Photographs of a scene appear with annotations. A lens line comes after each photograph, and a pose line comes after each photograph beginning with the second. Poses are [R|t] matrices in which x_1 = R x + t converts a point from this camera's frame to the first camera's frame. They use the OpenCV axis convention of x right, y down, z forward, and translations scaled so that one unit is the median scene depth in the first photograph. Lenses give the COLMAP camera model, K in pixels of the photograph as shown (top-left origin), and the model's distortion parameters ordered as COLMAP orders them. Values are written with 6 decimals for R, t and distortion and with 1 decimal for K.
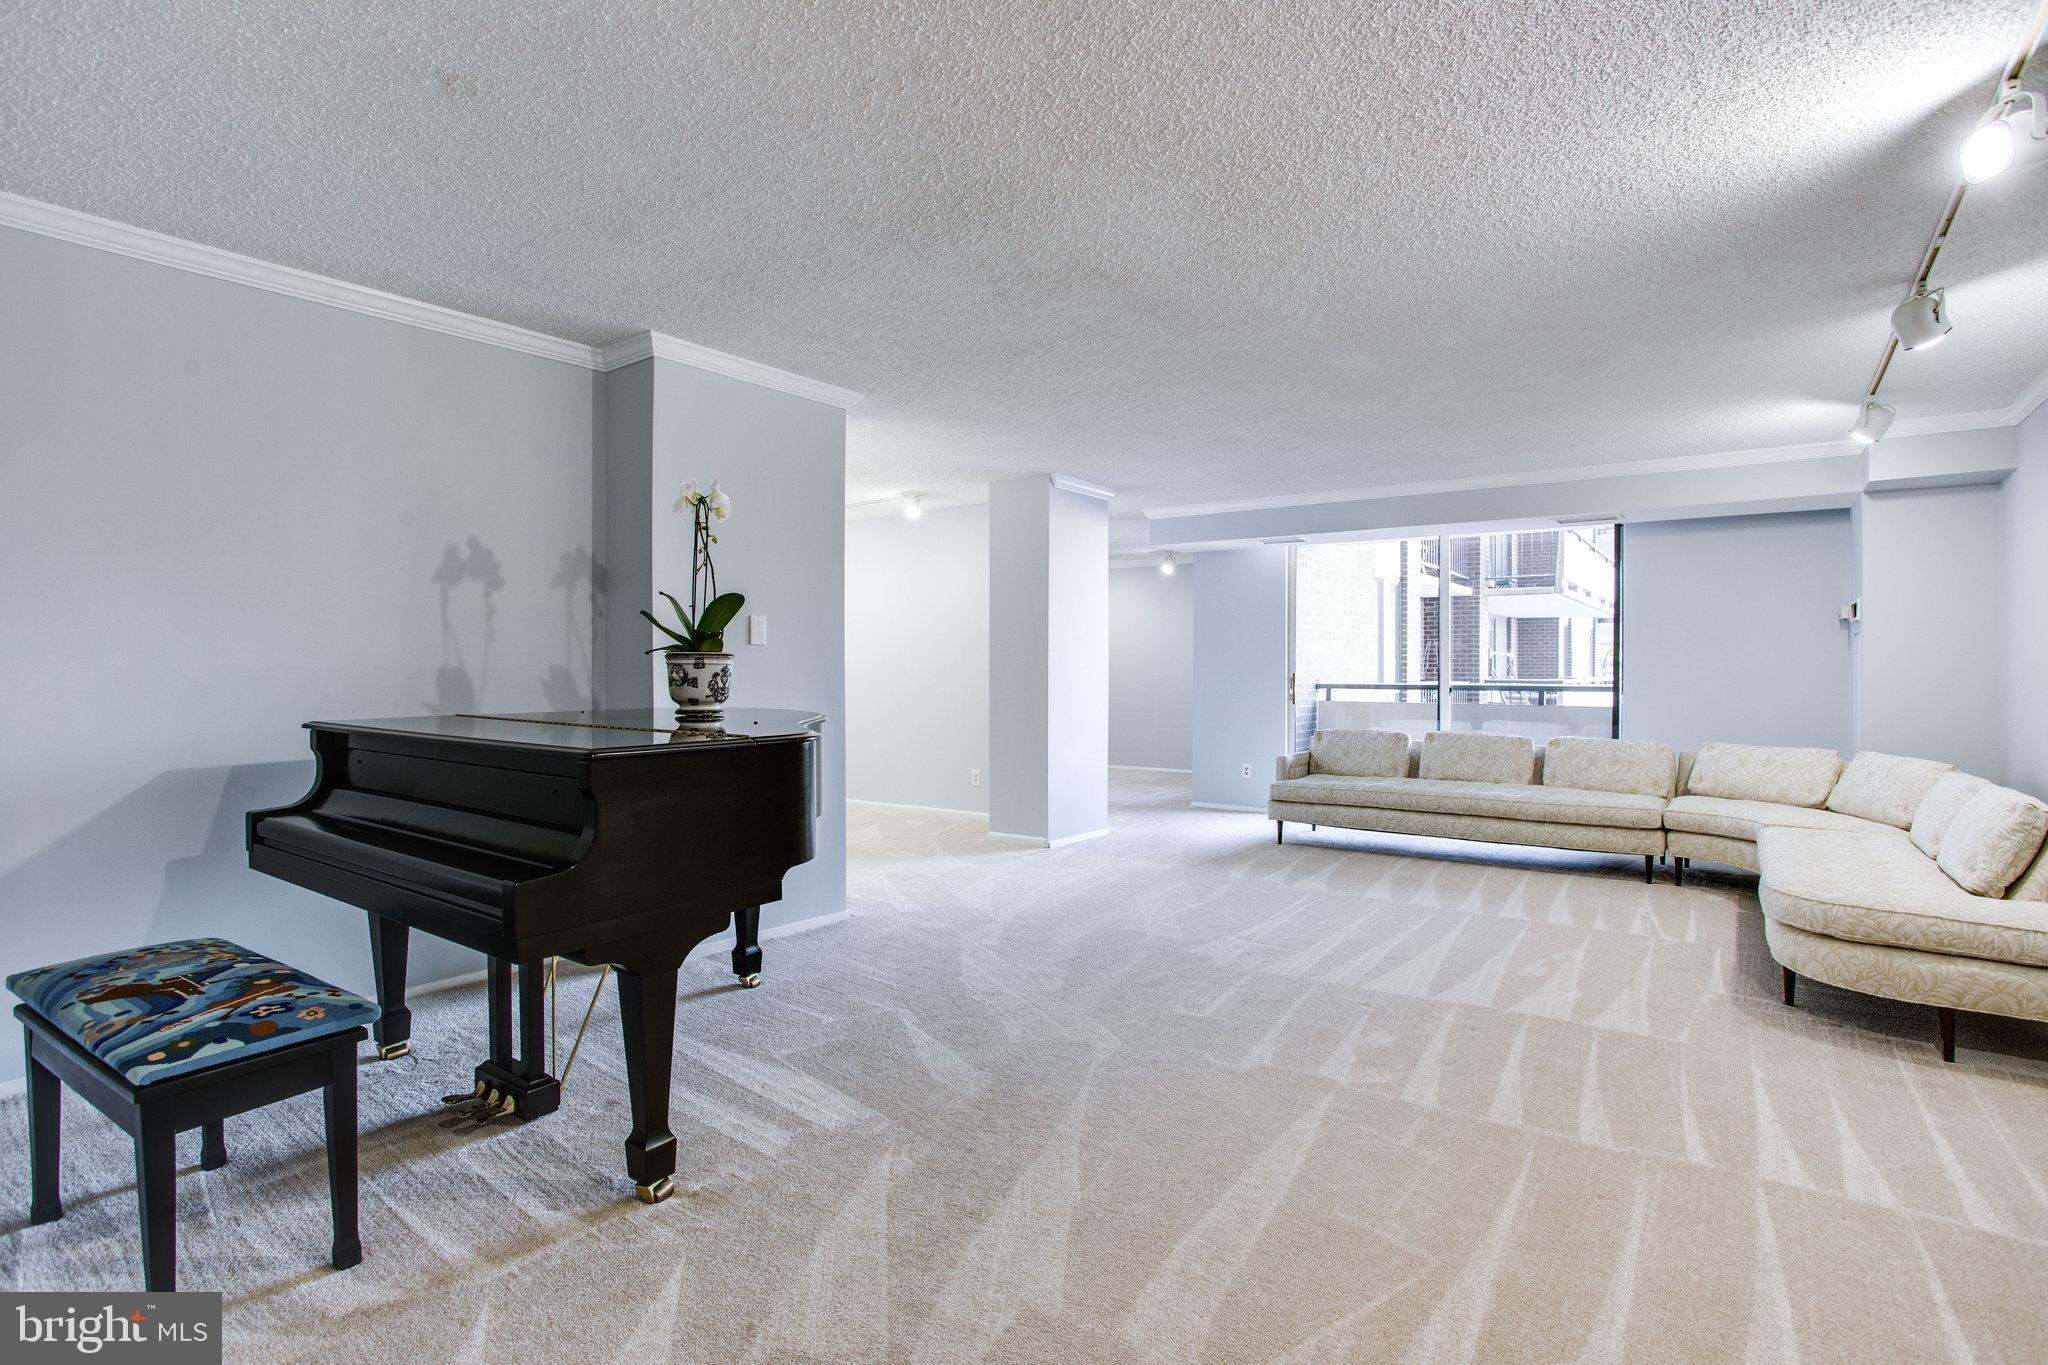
lens RADIAL K [[1046.6, 0, 1015.3], [0, 1046.6, 683.4], [0, 0, 1]] dist [-0.048797, 0.016938]
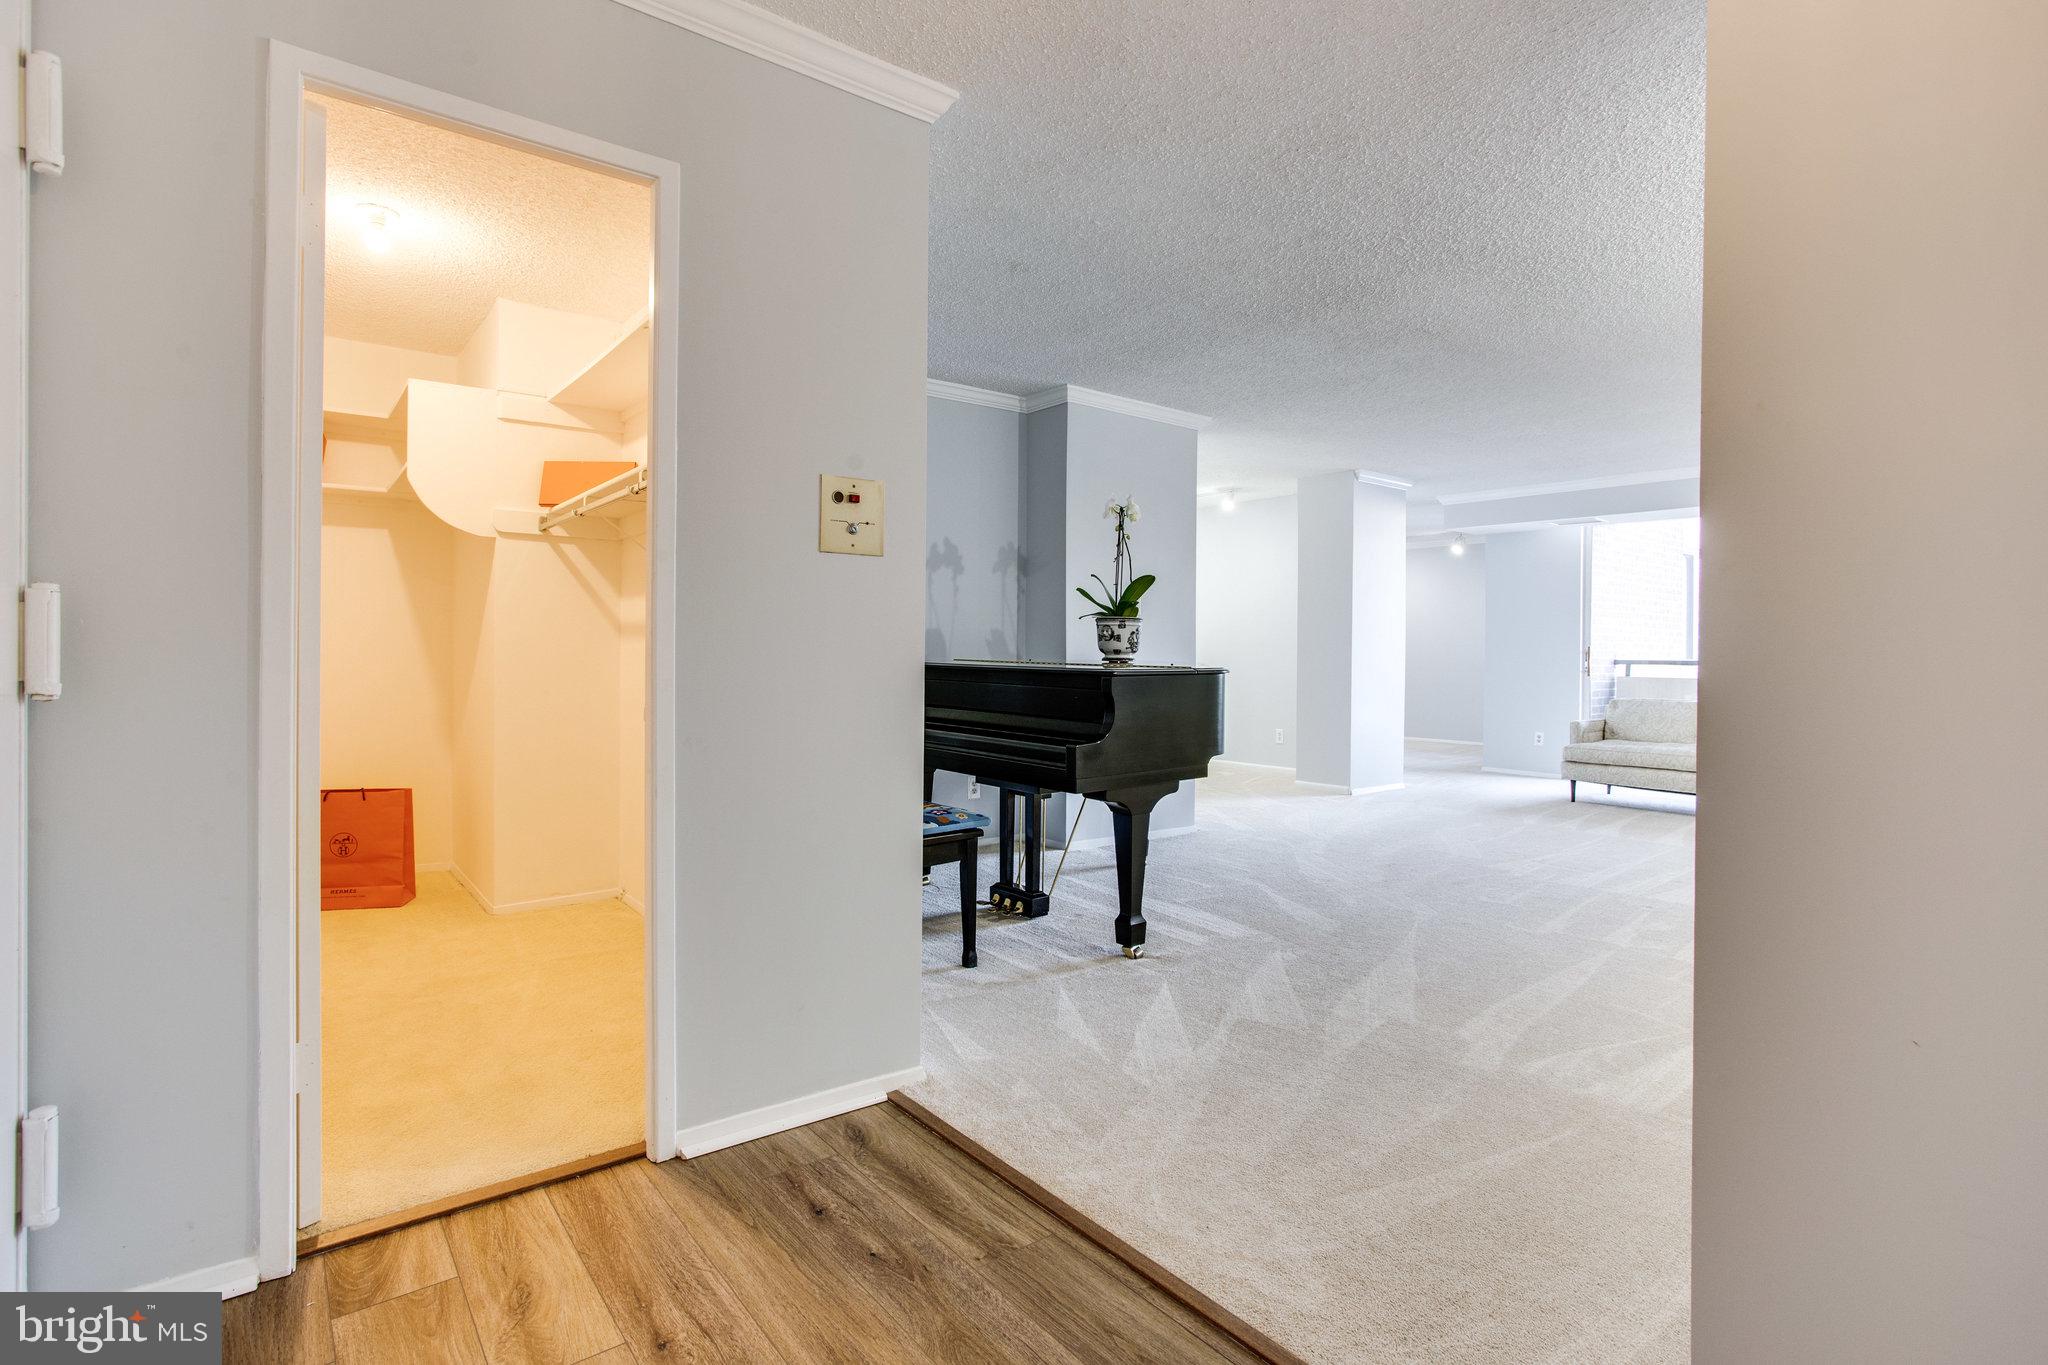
lens RADIAL K [[1046.6, 0, 981.5], [0, 1046.6, 653.9], [0, 0, 1]] dist [-0.048797, 0.016938]
pose [[0.962214, 0.006398, -0.272218, -0.079568], [-0.009756, 0.999892, -0.010984, 0.030764], [0.272118, 0.013225, 0.962173, -0.338333]]
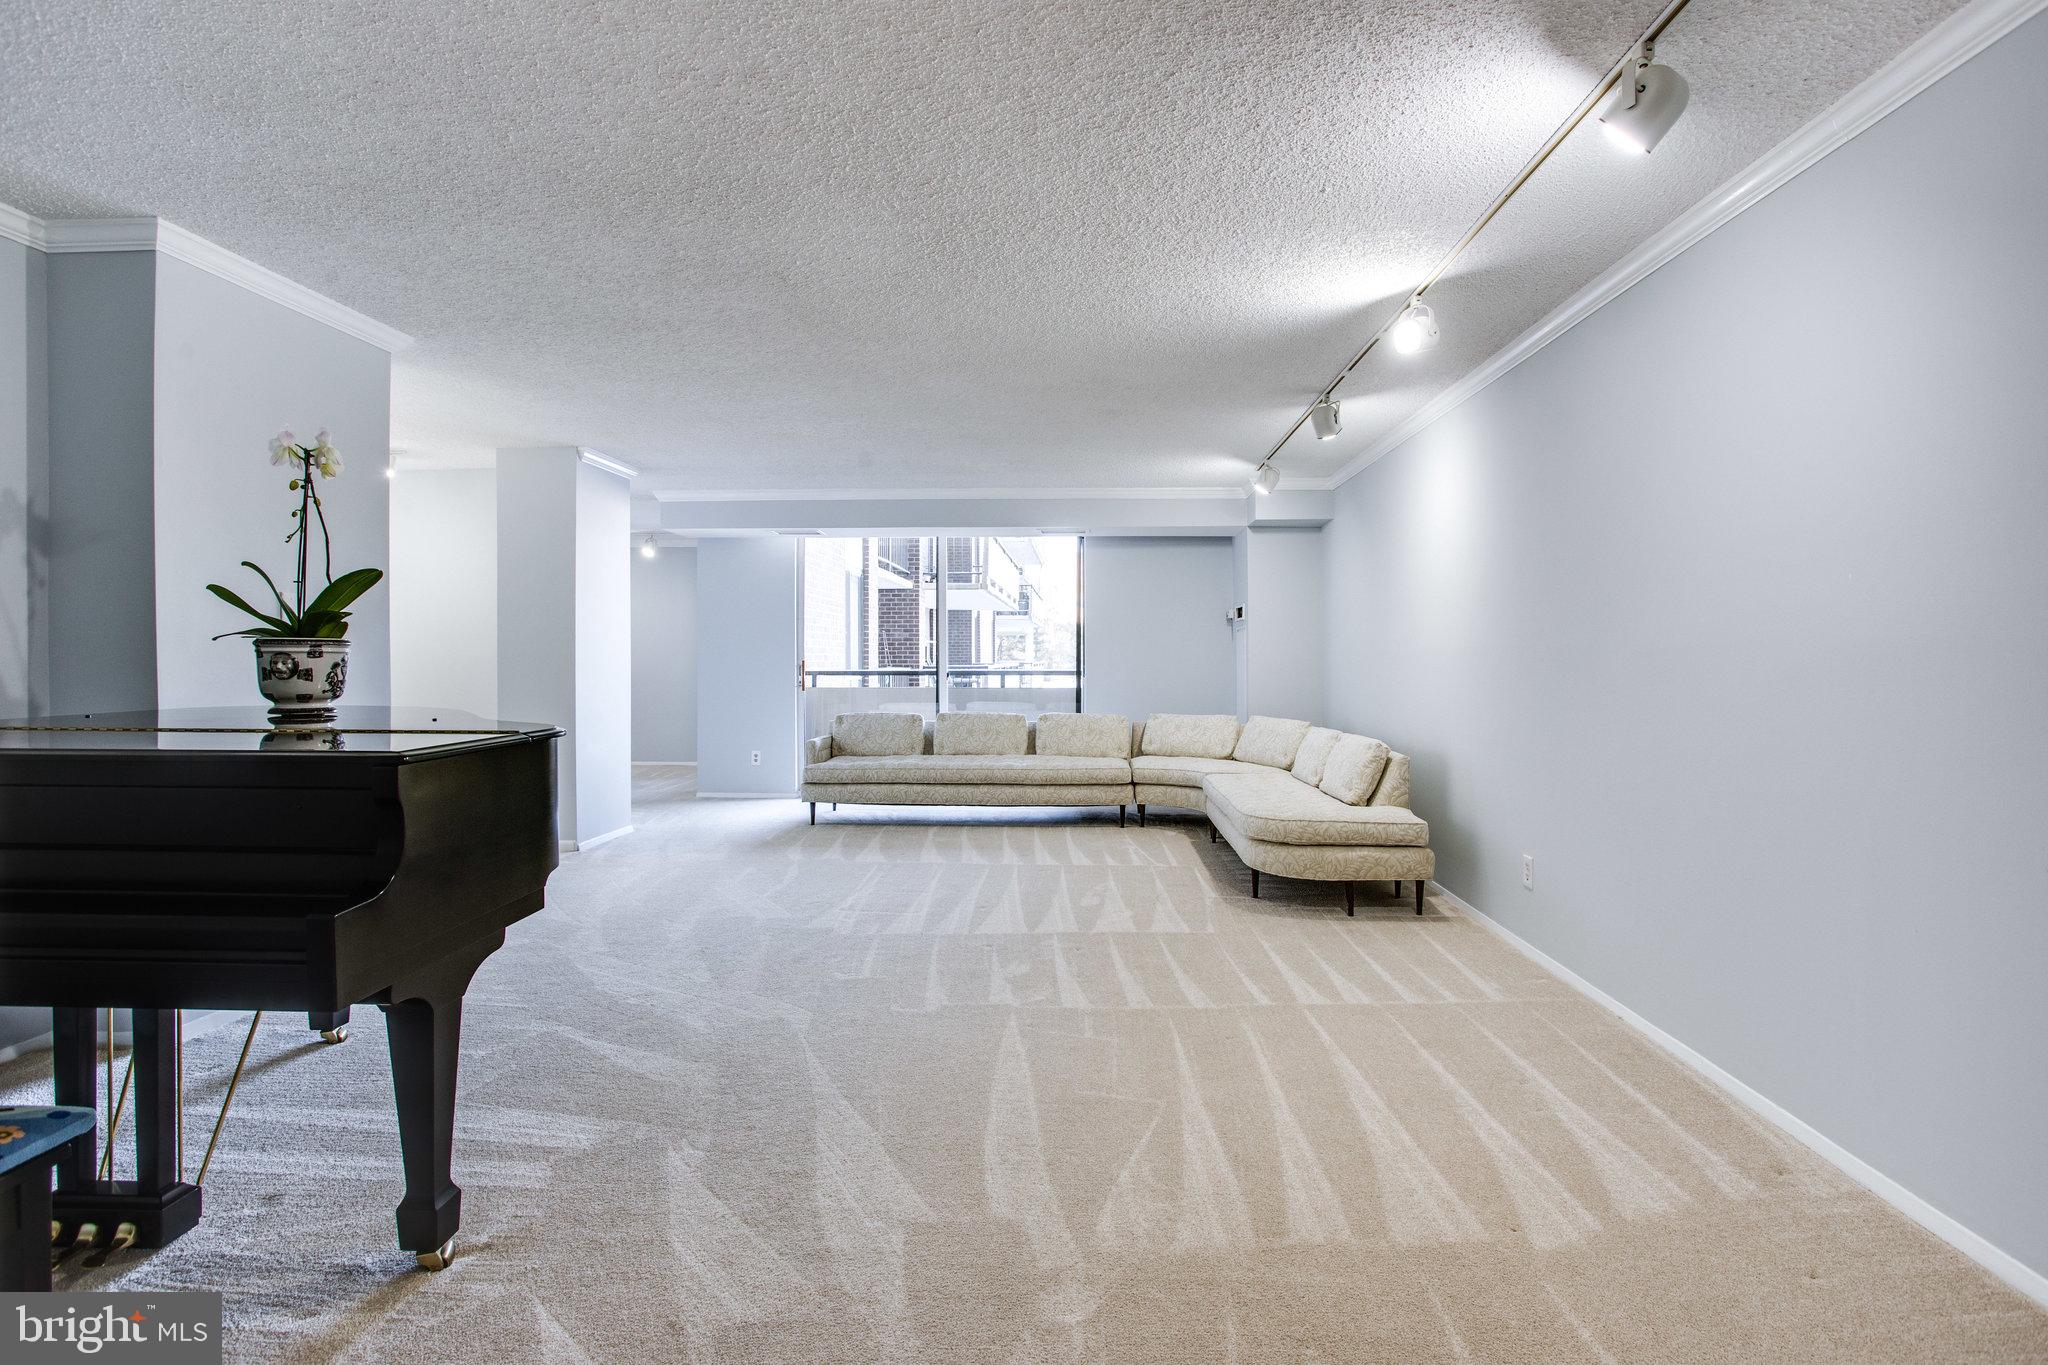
lens RADIAL K [[1046.6, 0, 1105.5], [0, 1046.6, 667.8], [0, 0, 1]] dist [-0.048797, 0.016938]
pose [[0.801771, -0.007923, 0.597579, -0.228832], [0.009785, 0.999952, 0.000129, -0.000292], [-0.597552, 0.005744, 0.801810, -0.018628]]
